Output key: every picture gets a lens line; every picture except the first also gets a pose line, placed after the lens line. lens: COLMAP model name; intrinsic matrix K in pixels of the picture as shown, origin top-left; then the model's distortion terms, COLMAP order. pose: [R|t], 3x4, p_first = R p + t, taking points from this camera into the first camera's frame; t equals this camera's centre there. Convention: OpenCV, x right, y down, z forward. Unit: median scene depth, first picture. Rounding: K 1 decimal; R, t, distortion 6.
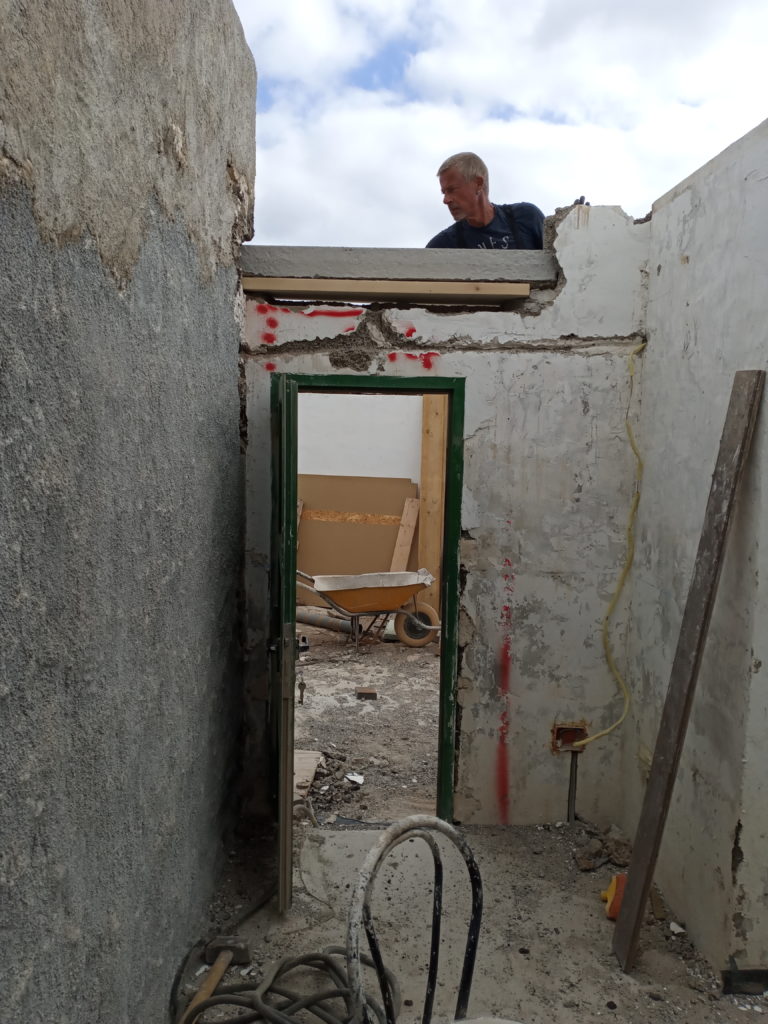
lens RADIAL K [[856.8, 0, 384.0], [0, 856.8, 512.0], [0, 0, 1]] dist [0.088933, -0.209291]
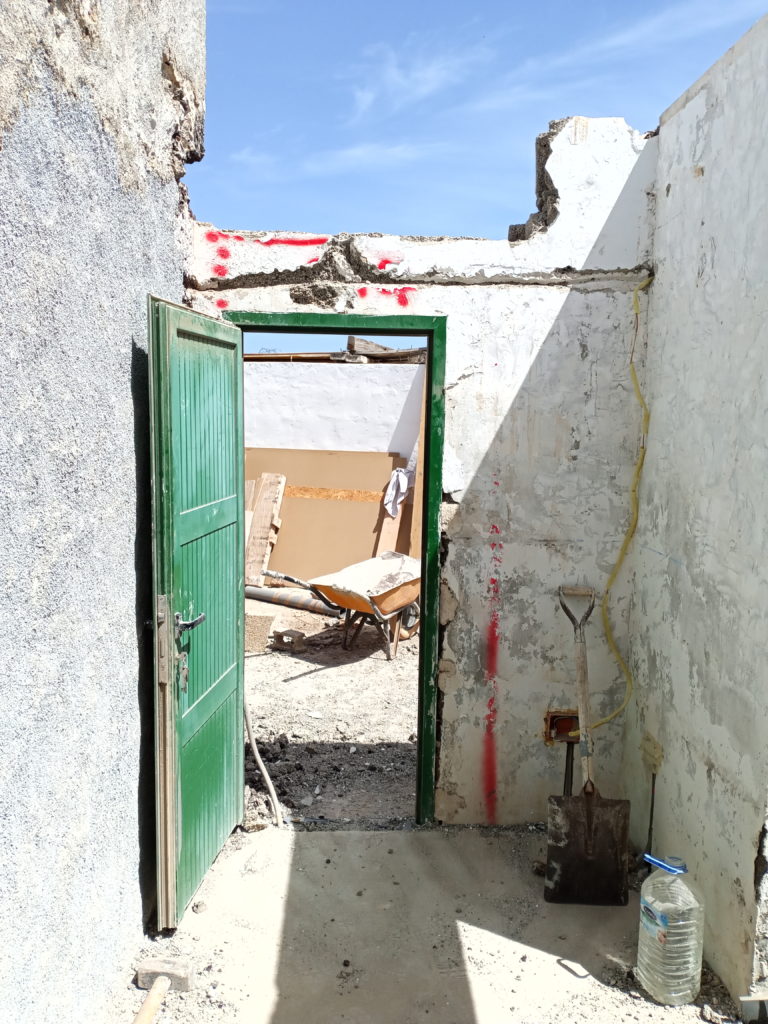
lens RADIAL K [[856.8, 0, 384.0], [0, 856.8, 512.0], [0, 0, 1]] dist [0.088933, -0.209291]
pose [[0.999997, -0.001852, 0.001325, 0.029724], [0.001833, 0.999892, 0.014585, 0.028863], [-0.001352, -0.014582, 0.999893, 0.122950]]
